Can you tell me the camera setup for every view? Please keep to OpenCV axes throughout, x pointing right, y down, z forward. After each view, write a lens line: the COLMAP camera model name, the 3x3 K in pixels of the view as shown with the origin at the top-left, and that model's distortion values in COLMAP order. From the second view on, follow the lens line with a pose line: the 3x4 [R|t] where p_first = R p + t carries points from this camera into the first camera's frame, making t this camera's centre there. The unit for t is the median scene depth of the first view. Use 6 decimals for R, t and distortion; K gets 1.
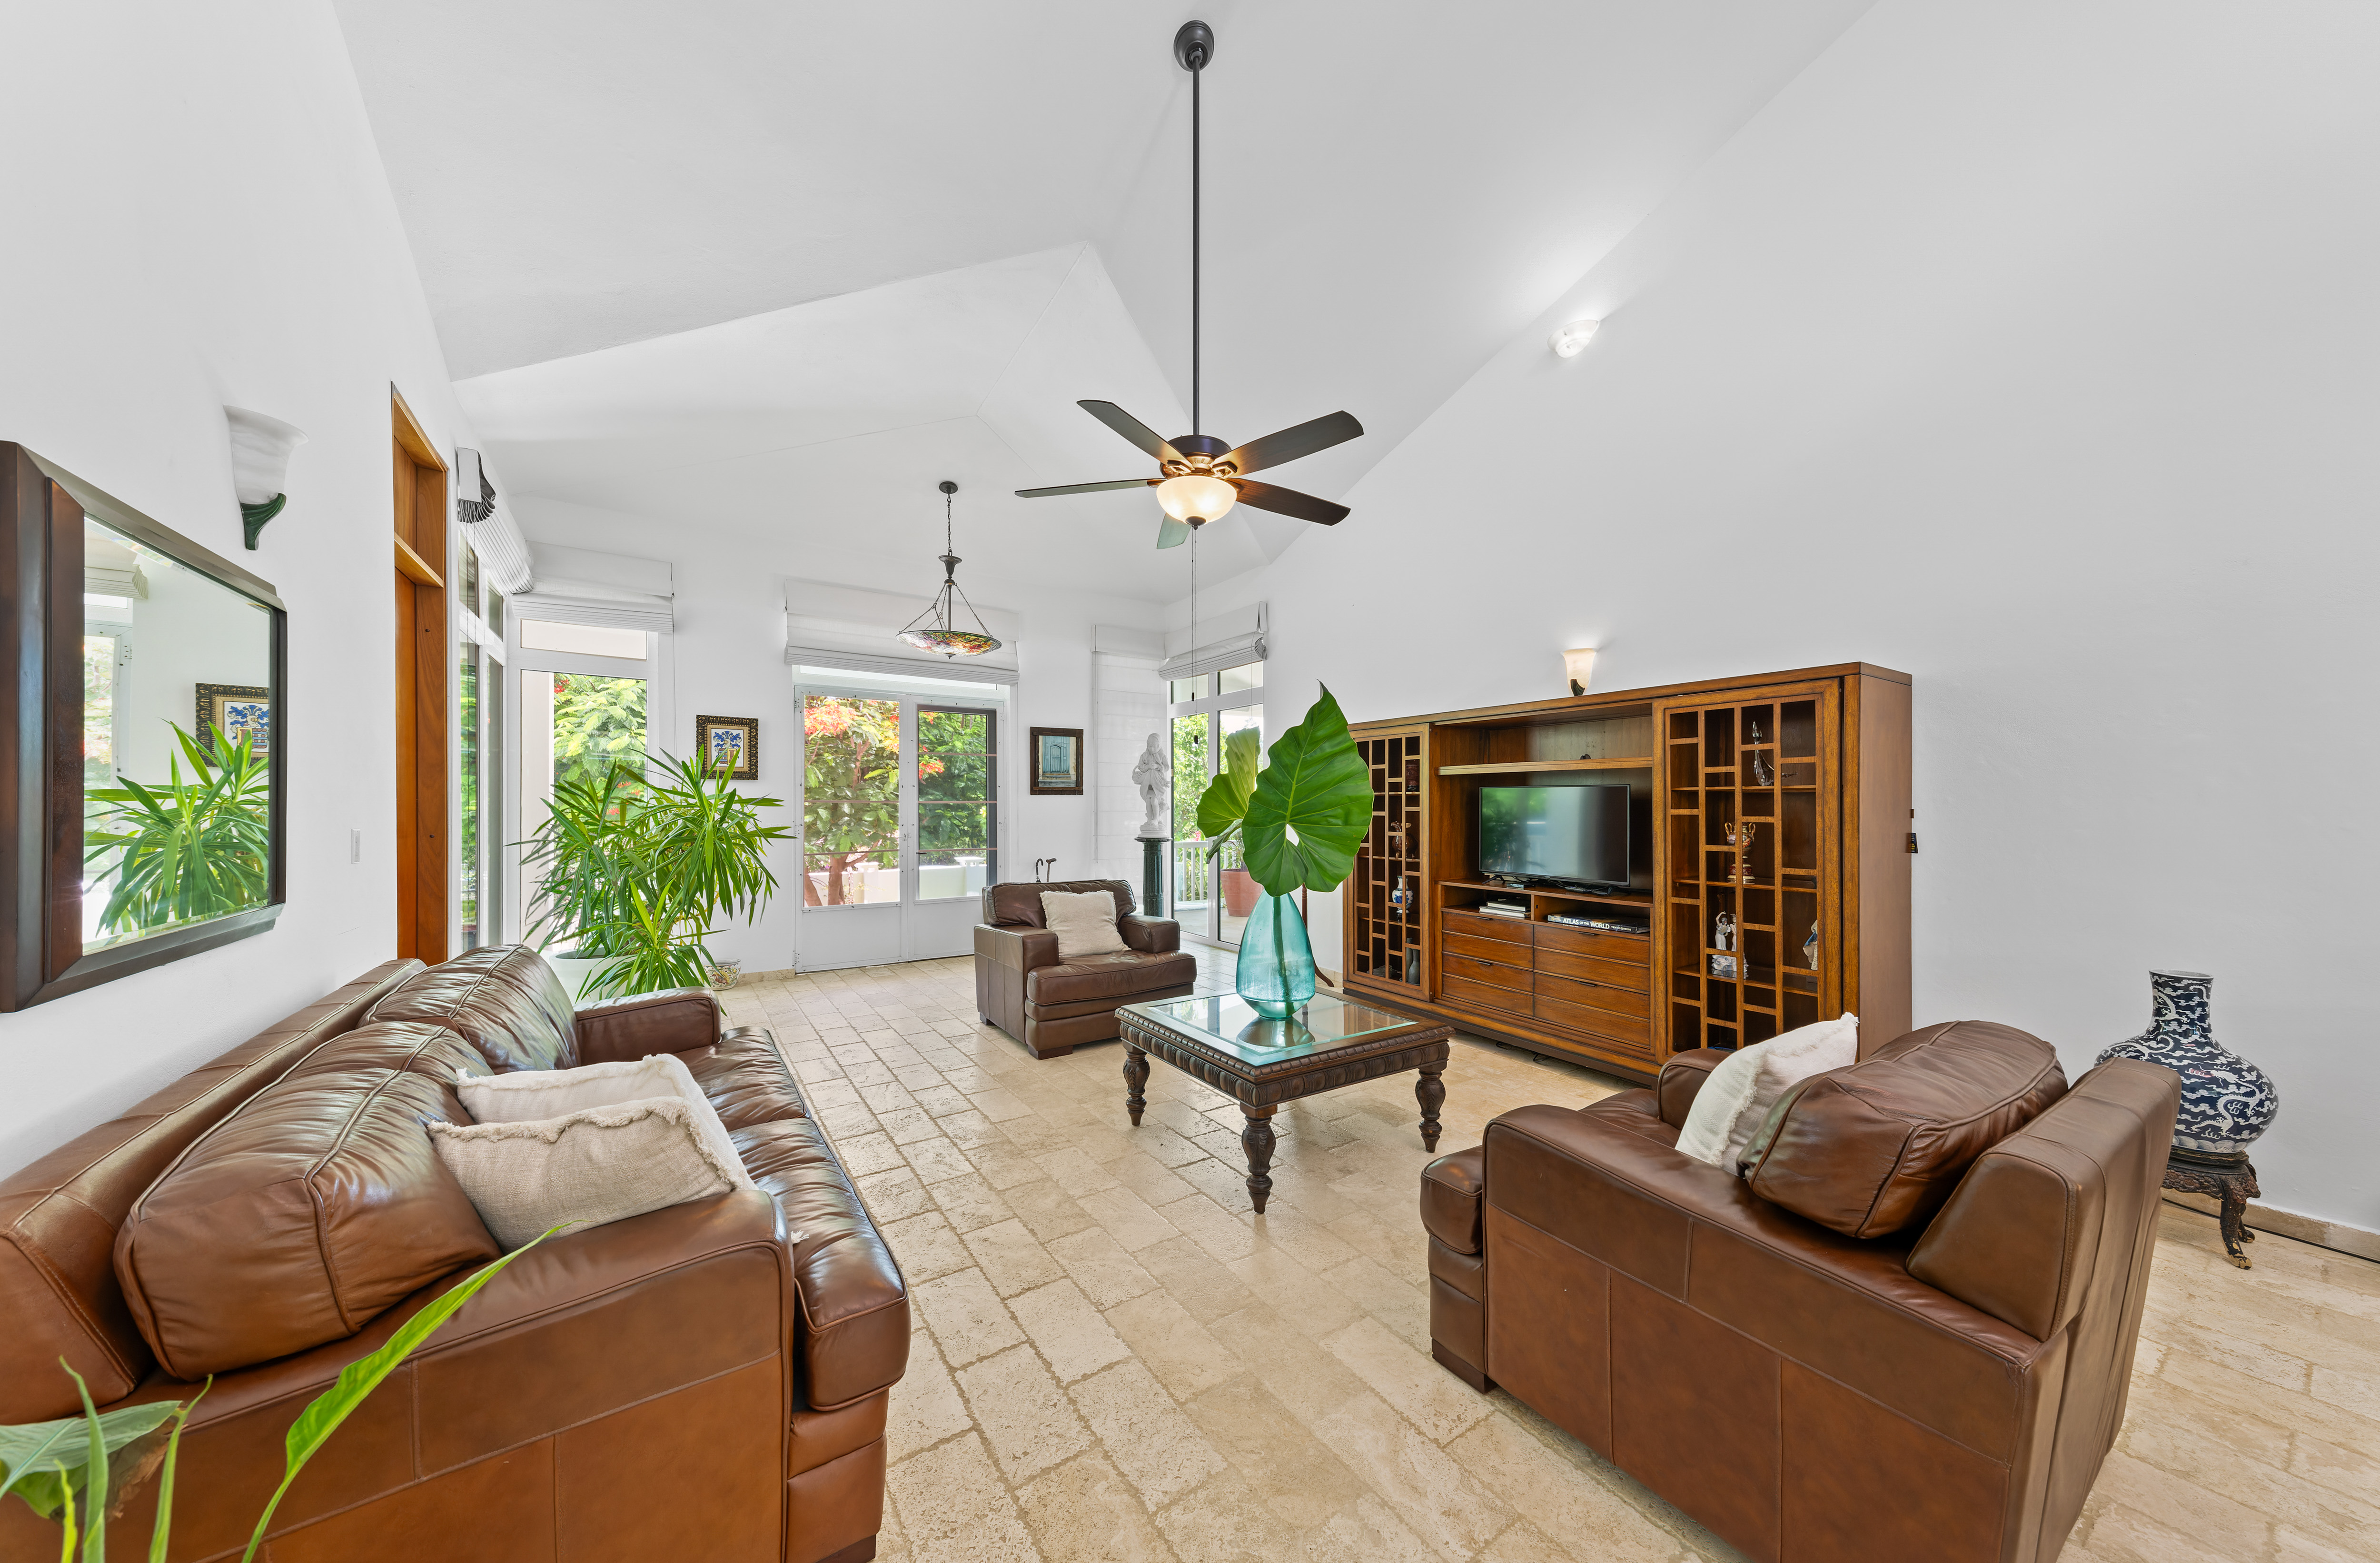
lens RADIAL K [[806.0, 0, 1196.2], [0, 806.0, 807.7], [0, 0, 1]] dist [0.027221, -0.000006]
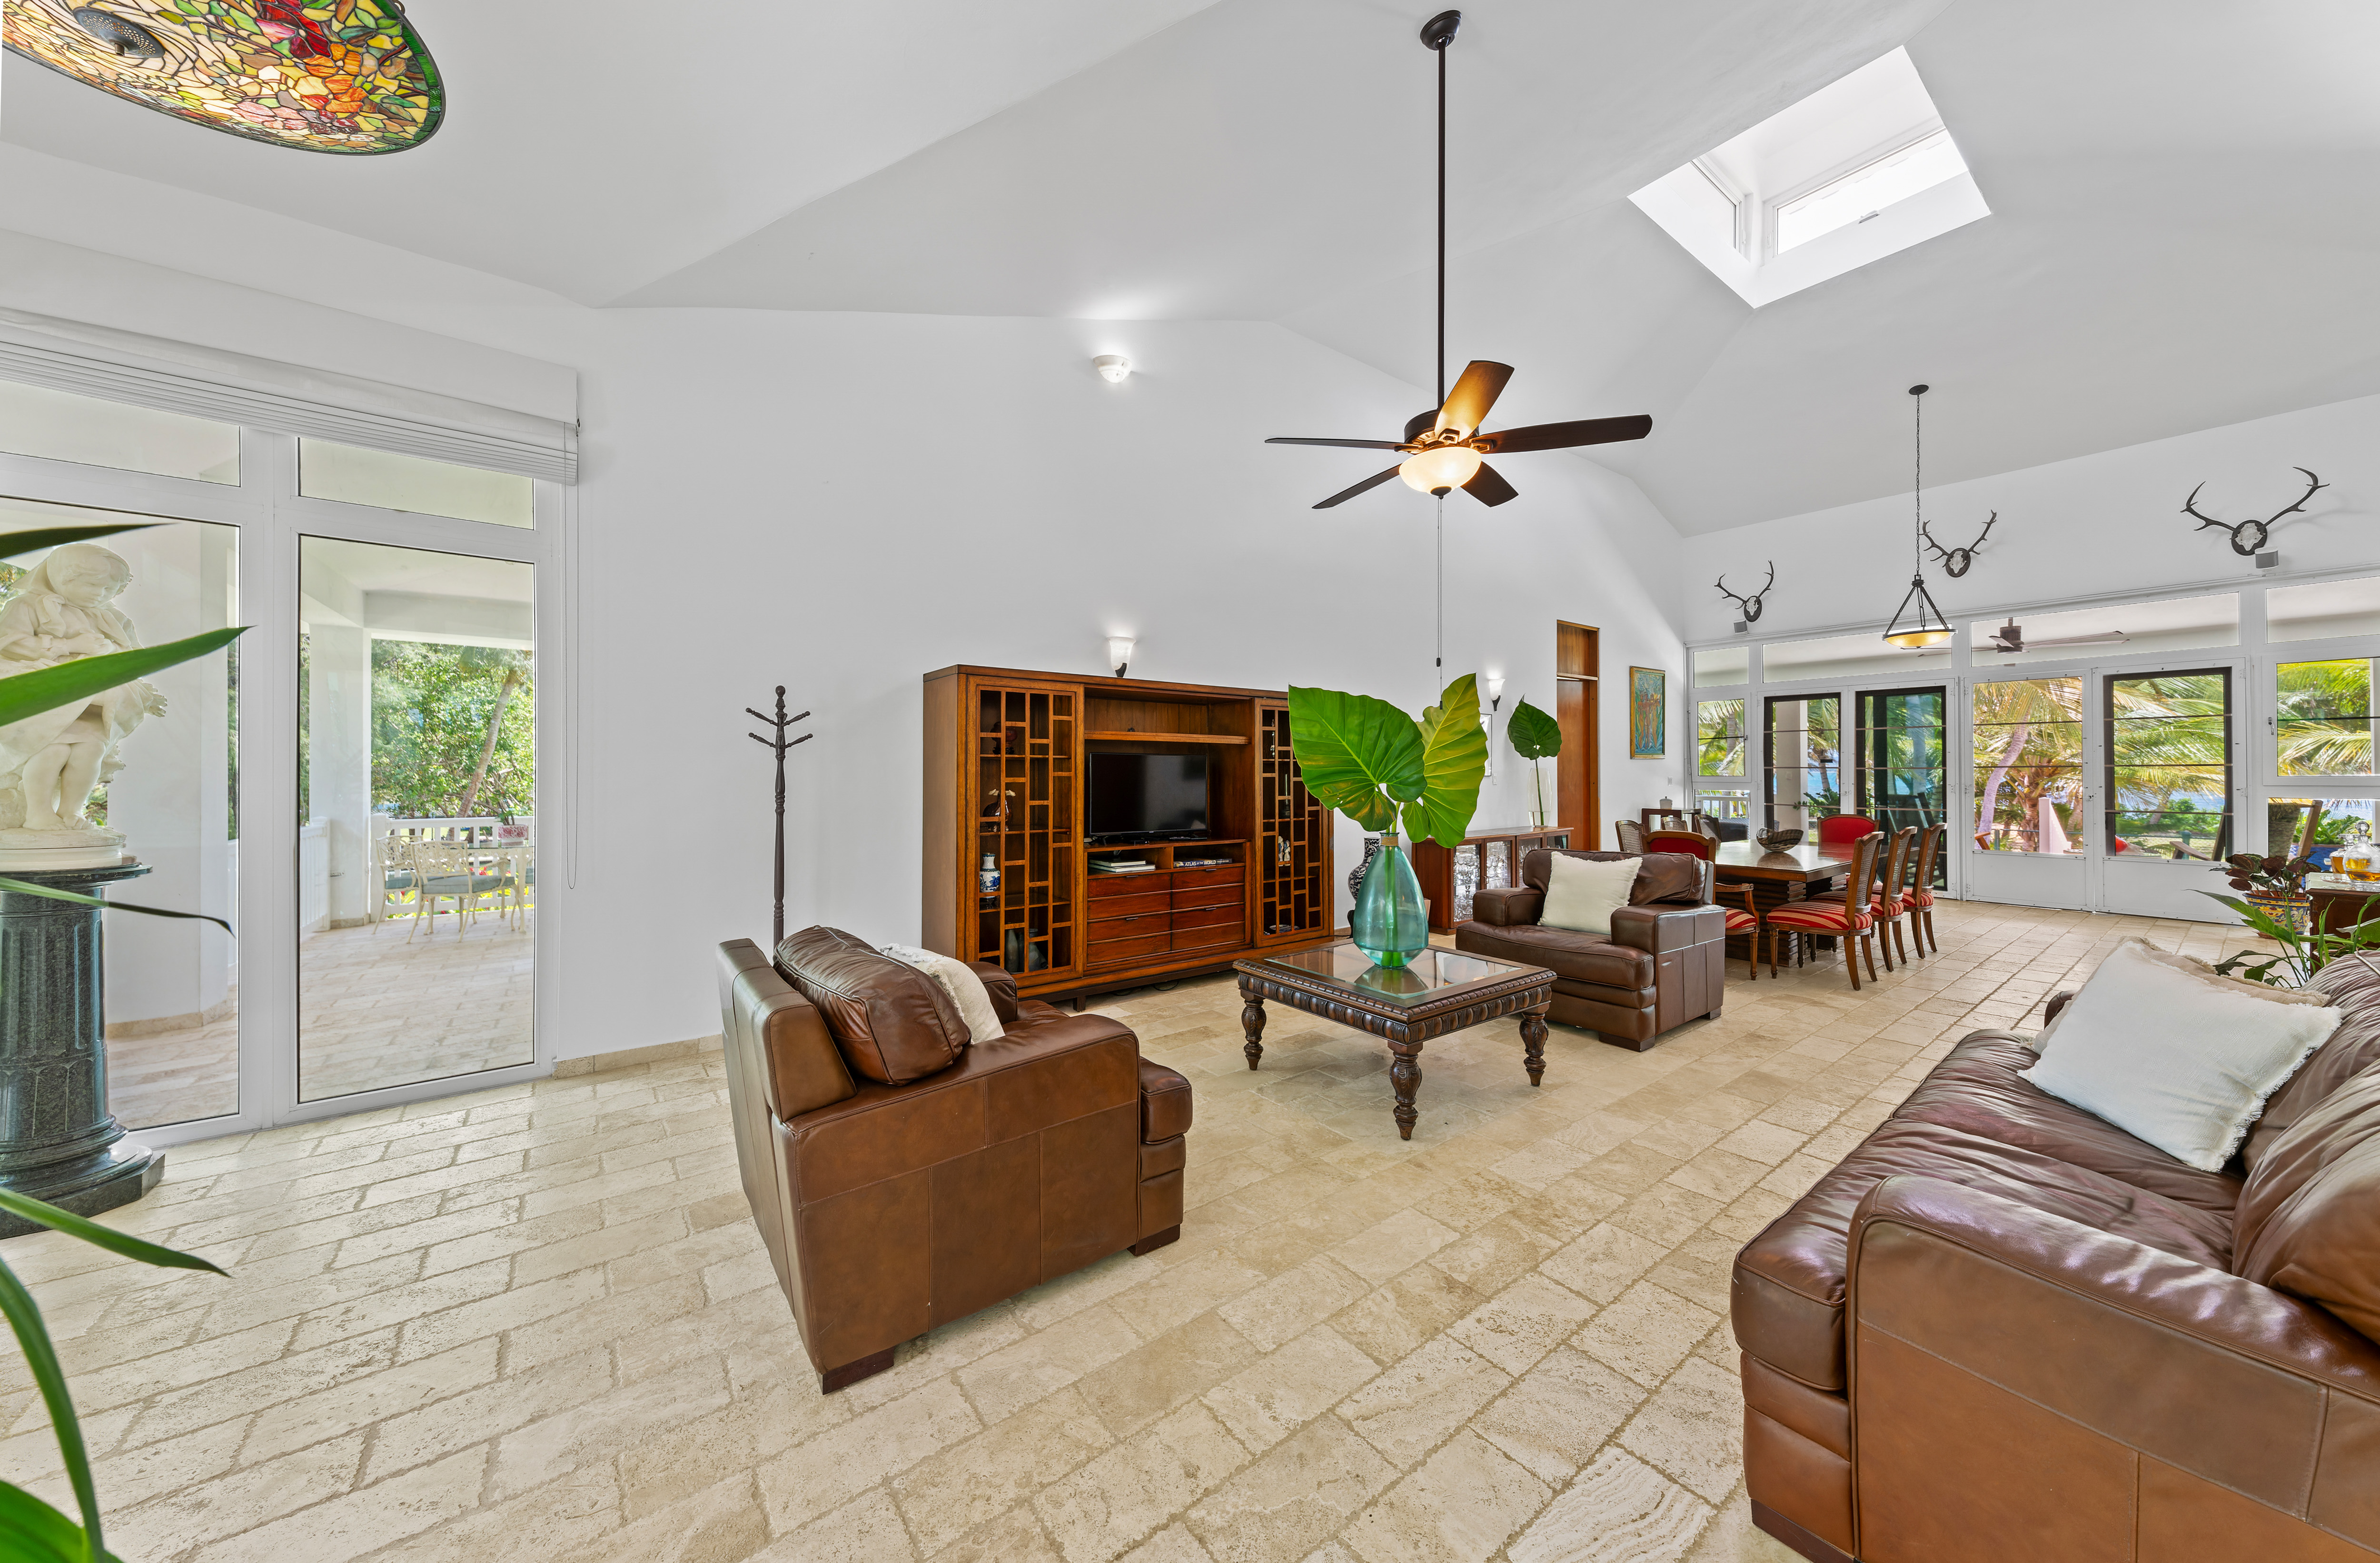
lens RADIAL K [[809.1, 0, 1194.5], [0, 809.1, 772.1], [0, 0, 1]] dist [0.013332, -0.003057]
pose [[-0.068546, -0.003005, 0.997643, -0.861123], [0.000155, 0.999995, 0.003022, -0.004726], [-0.997648, 0.000361, -0.068545, 1.194201]]
